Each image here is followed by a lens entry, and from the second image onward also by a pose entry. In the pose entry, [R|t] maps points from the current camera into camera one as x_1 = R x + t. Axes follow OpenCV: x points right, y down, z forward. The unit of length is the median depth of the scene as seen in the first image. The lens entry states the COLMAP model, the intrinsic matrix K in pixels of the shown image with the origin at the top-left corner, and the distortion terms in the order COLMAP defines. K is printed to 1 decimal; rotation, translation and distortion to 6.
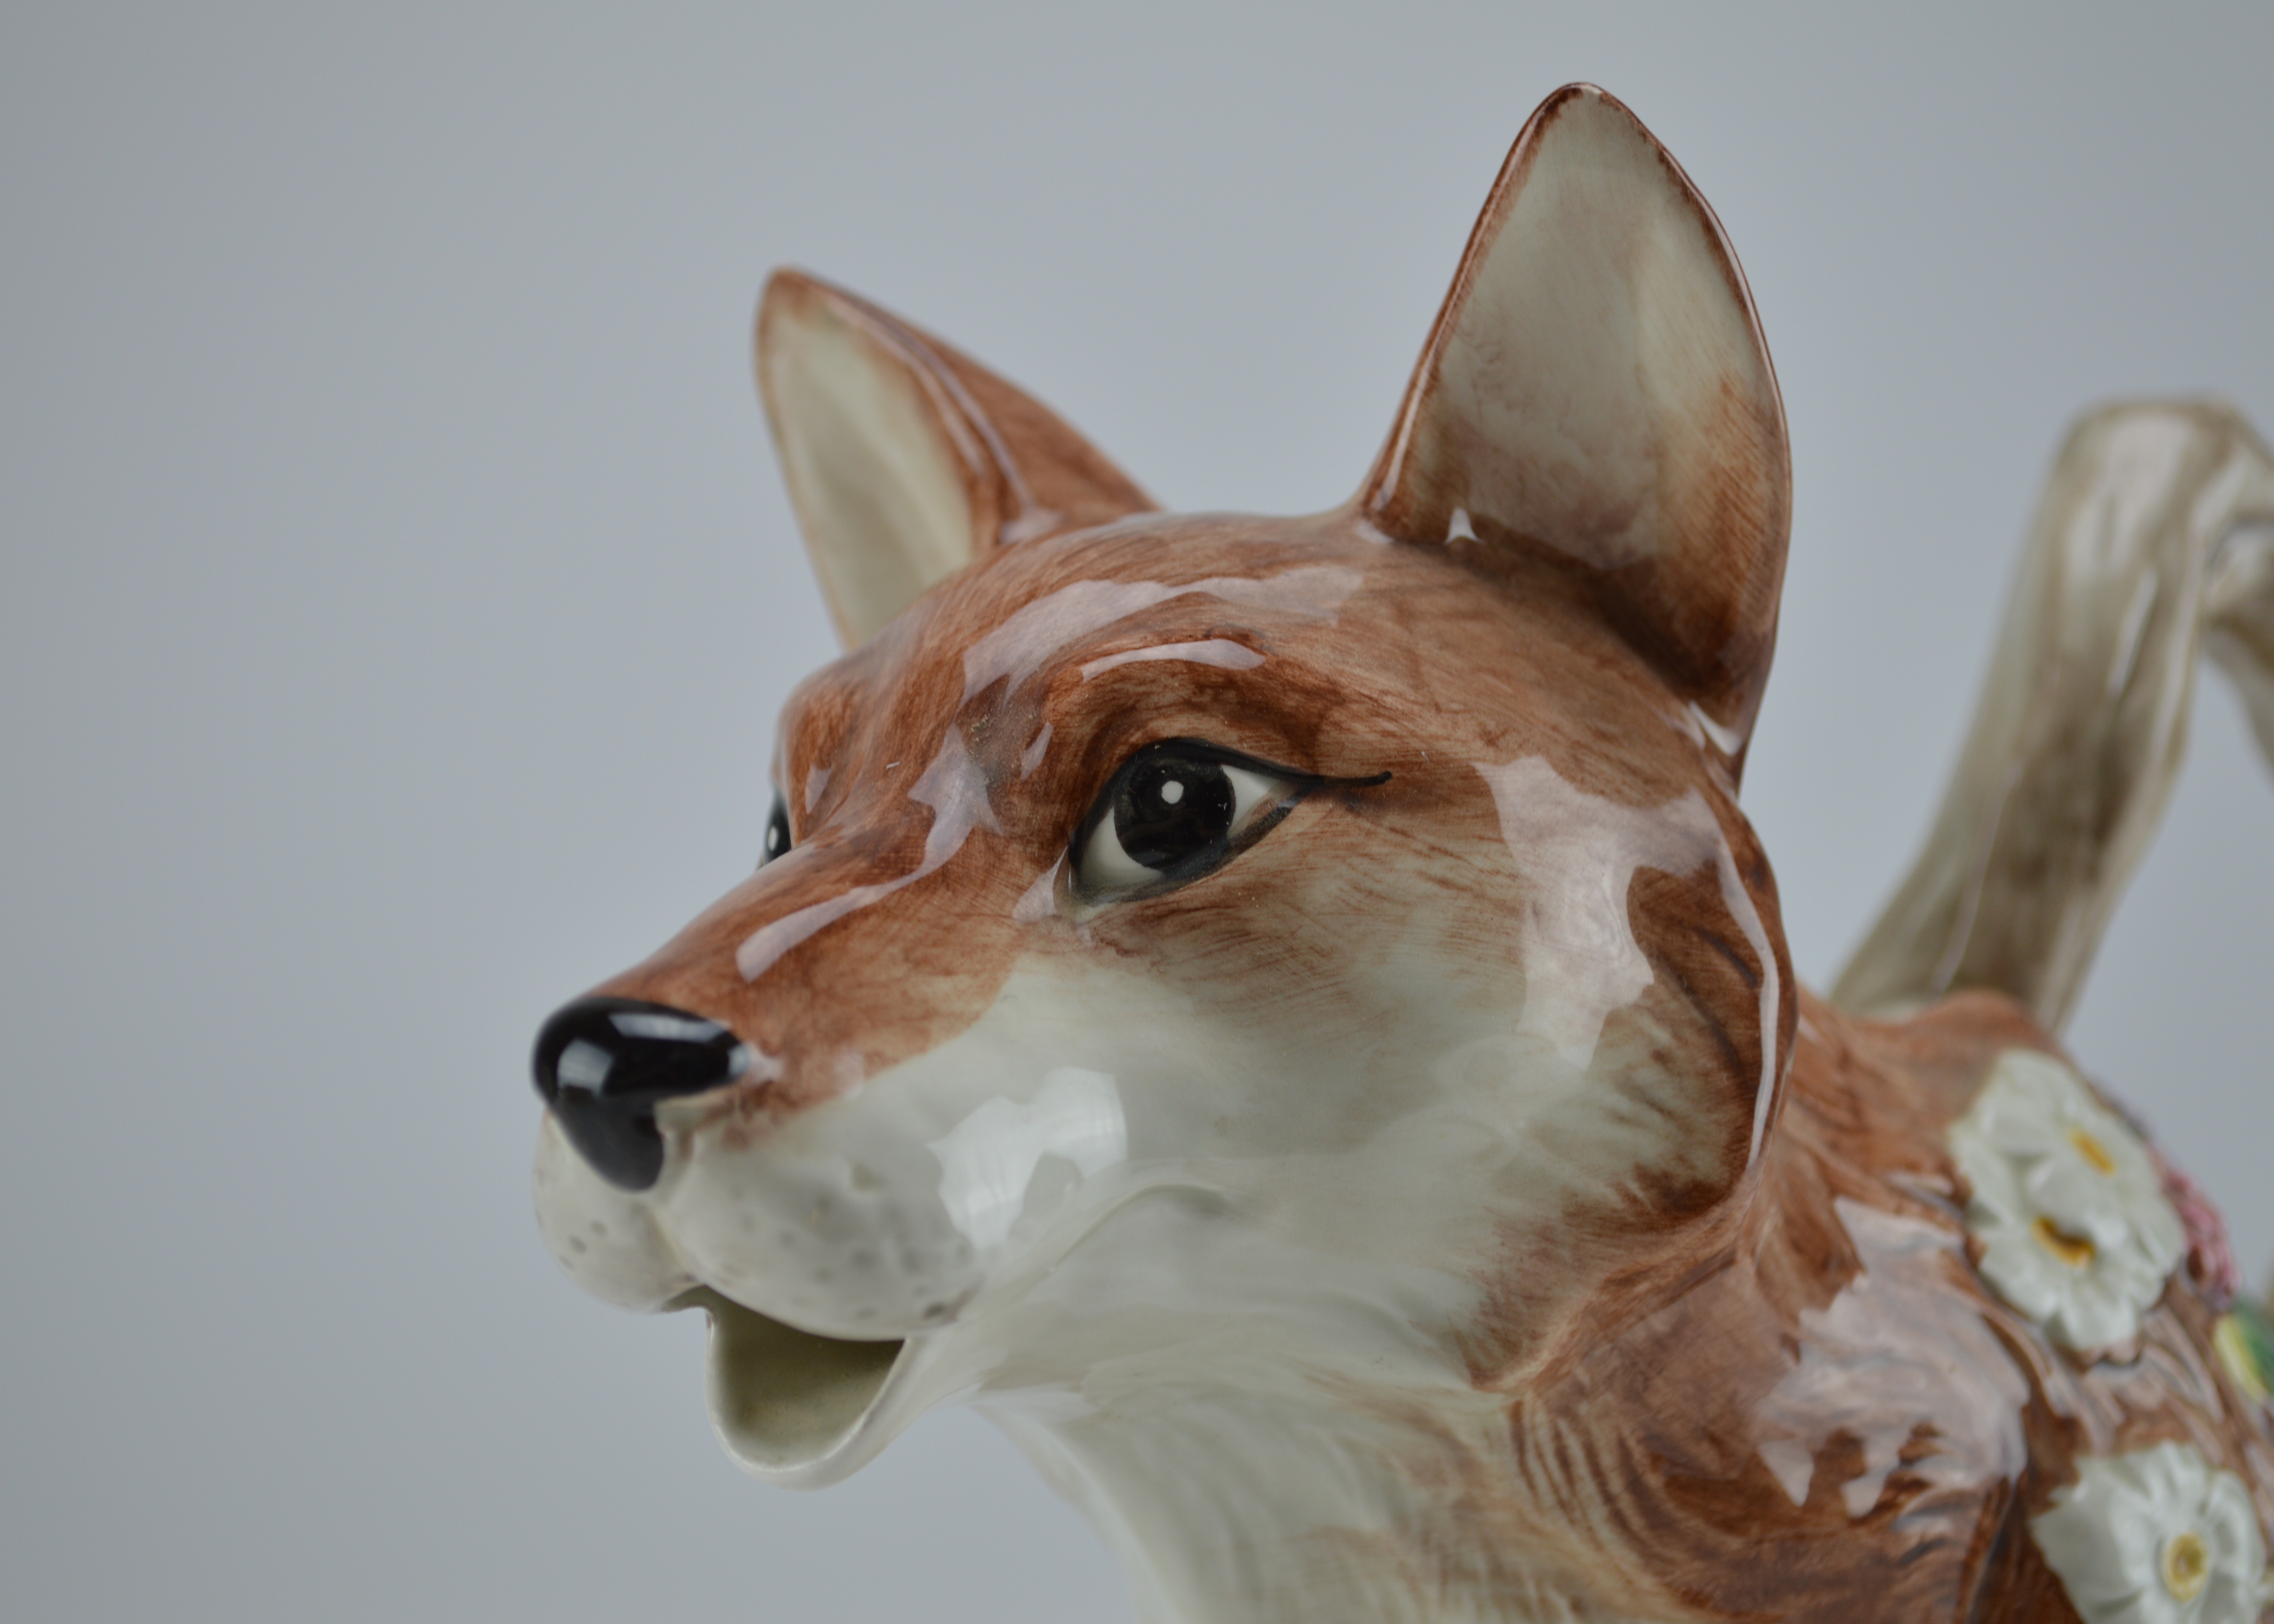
lens RADIAL K [[4160.6, 0, 1133.0], [0, 4160.6, 812.6], [0, 0, 1]] dist [0.126613, 0.000000]
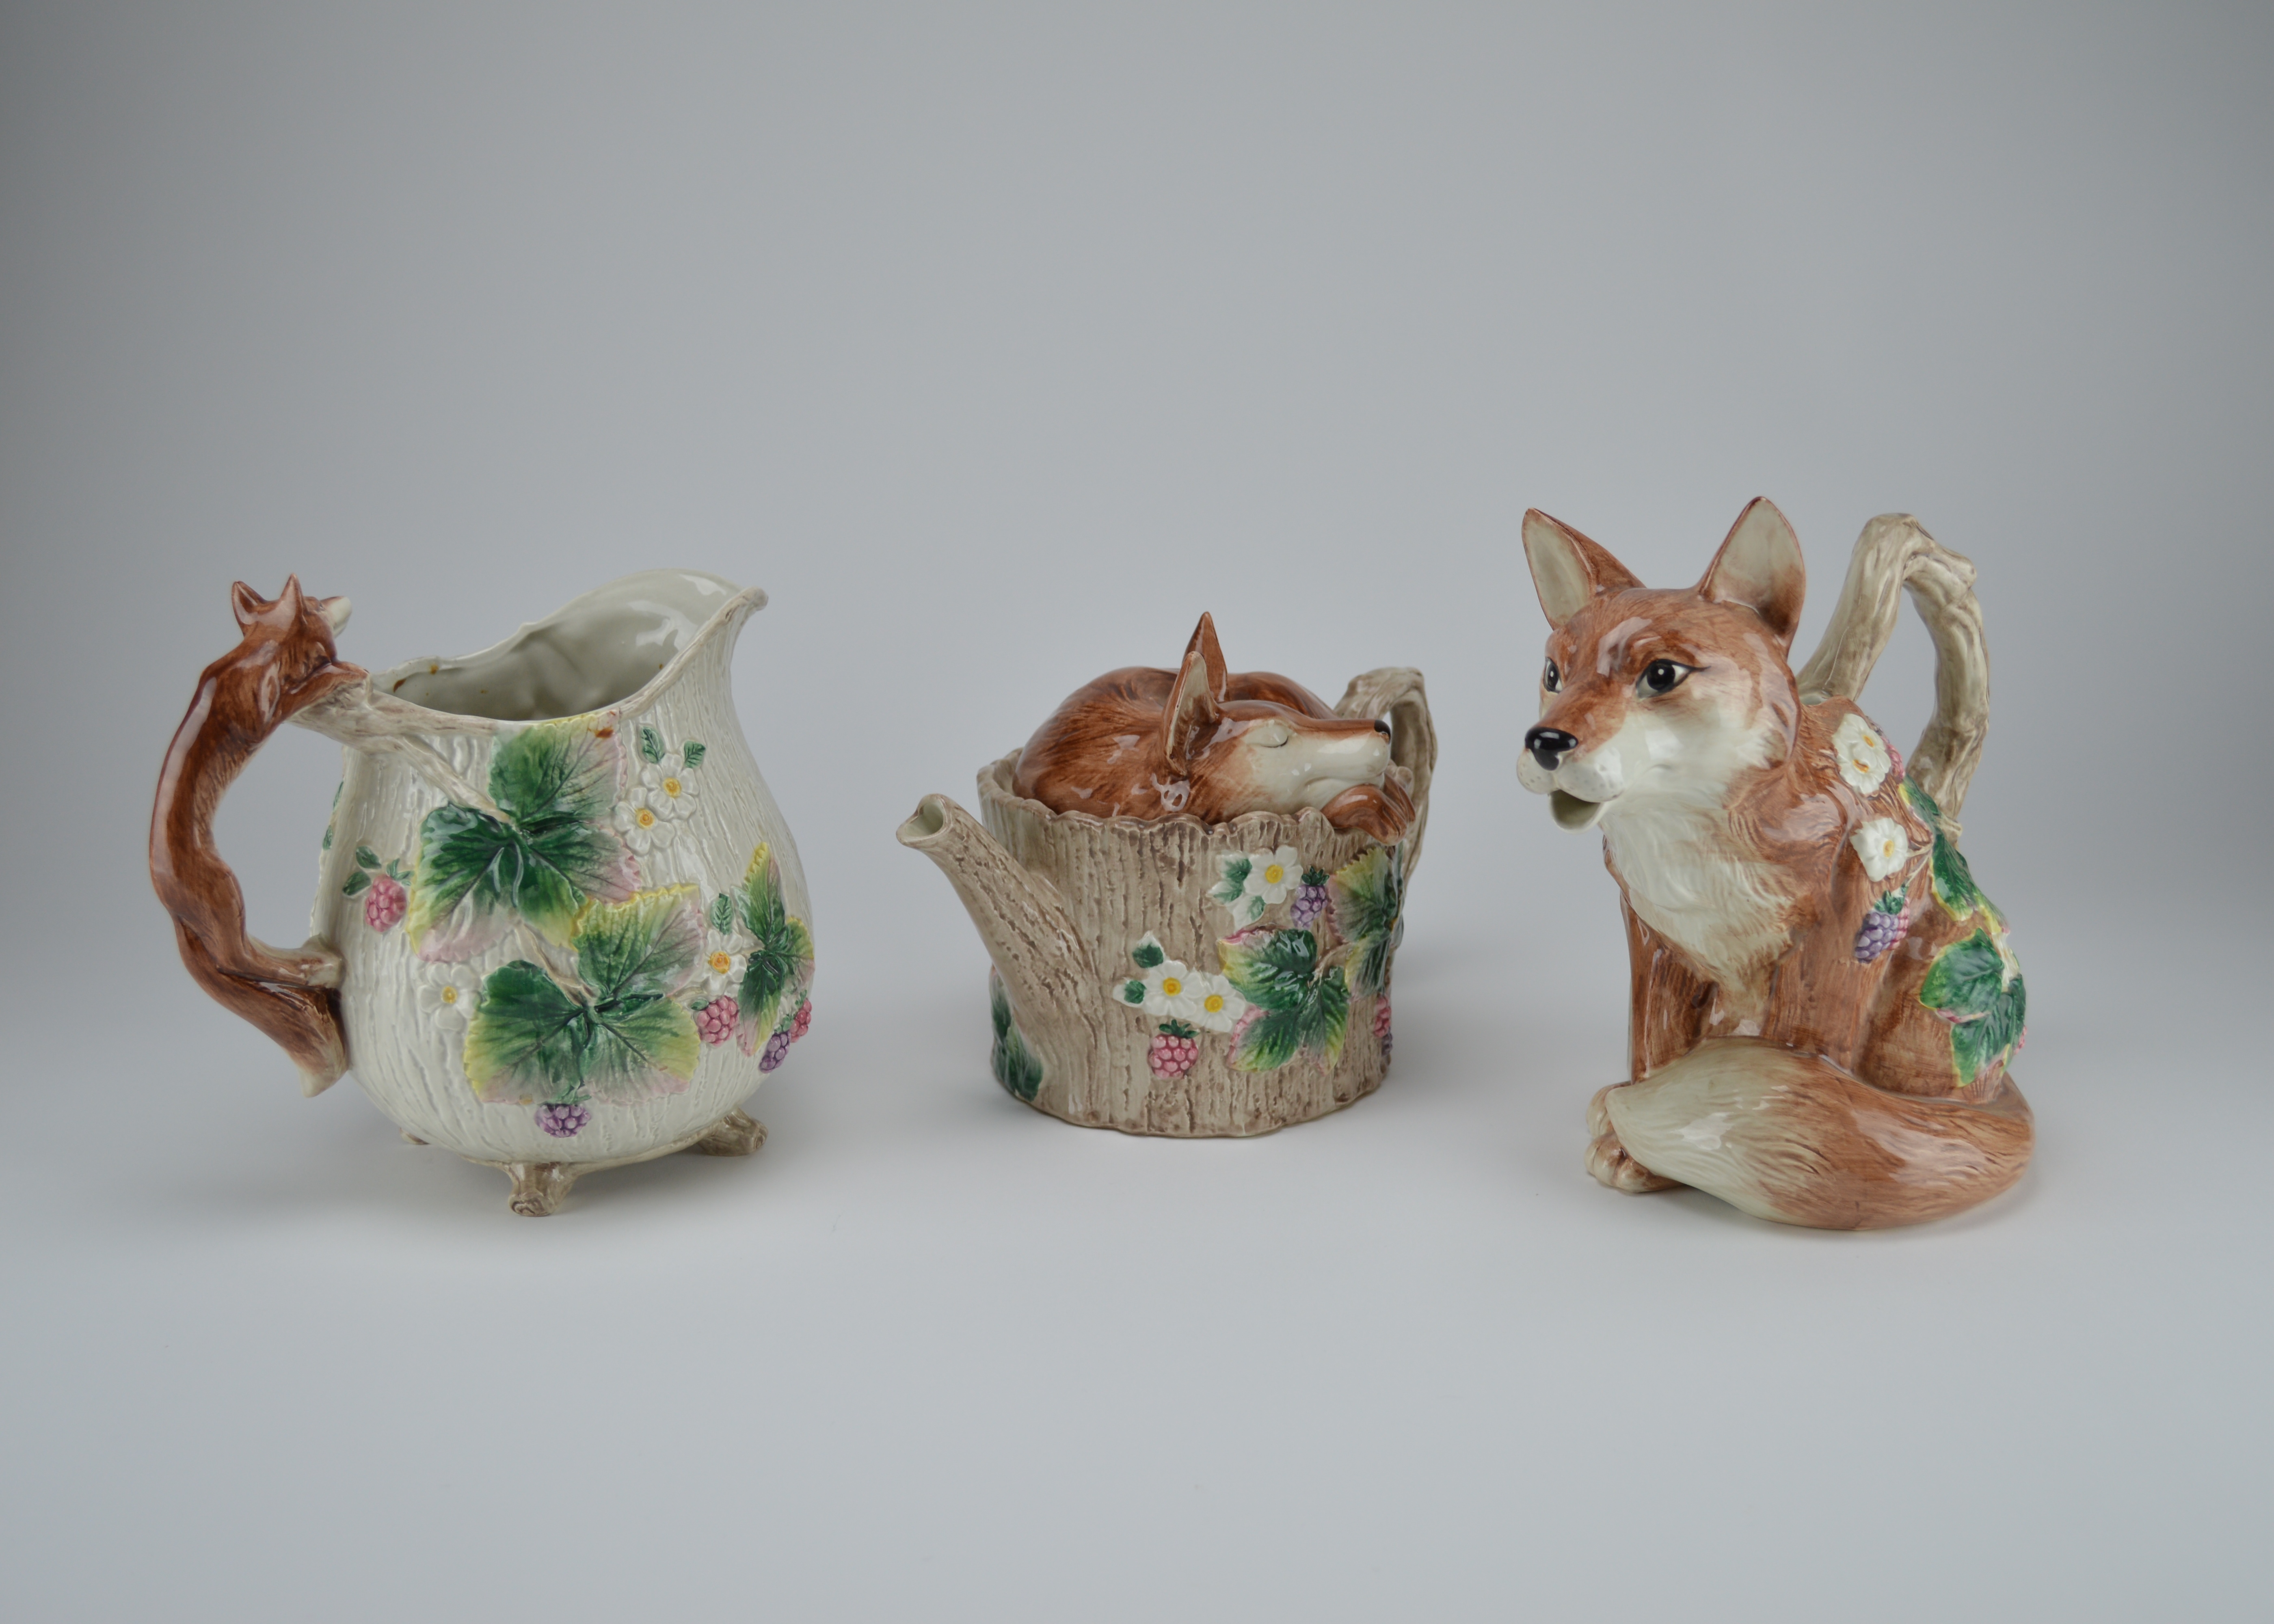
lens RADIAL K [[2273.2, 0, 1147.2], [0, 2273.2, 805.3], [0, 0, 1]] dist [-0.048833, 0.000000]
pose [[0.998588, 0.004267, -0.052948, -0.351053], [0.005311, 0.983755, 0.179439, -0.259293], [0.052853, -0.179467, 0.982343, -1.181215]]
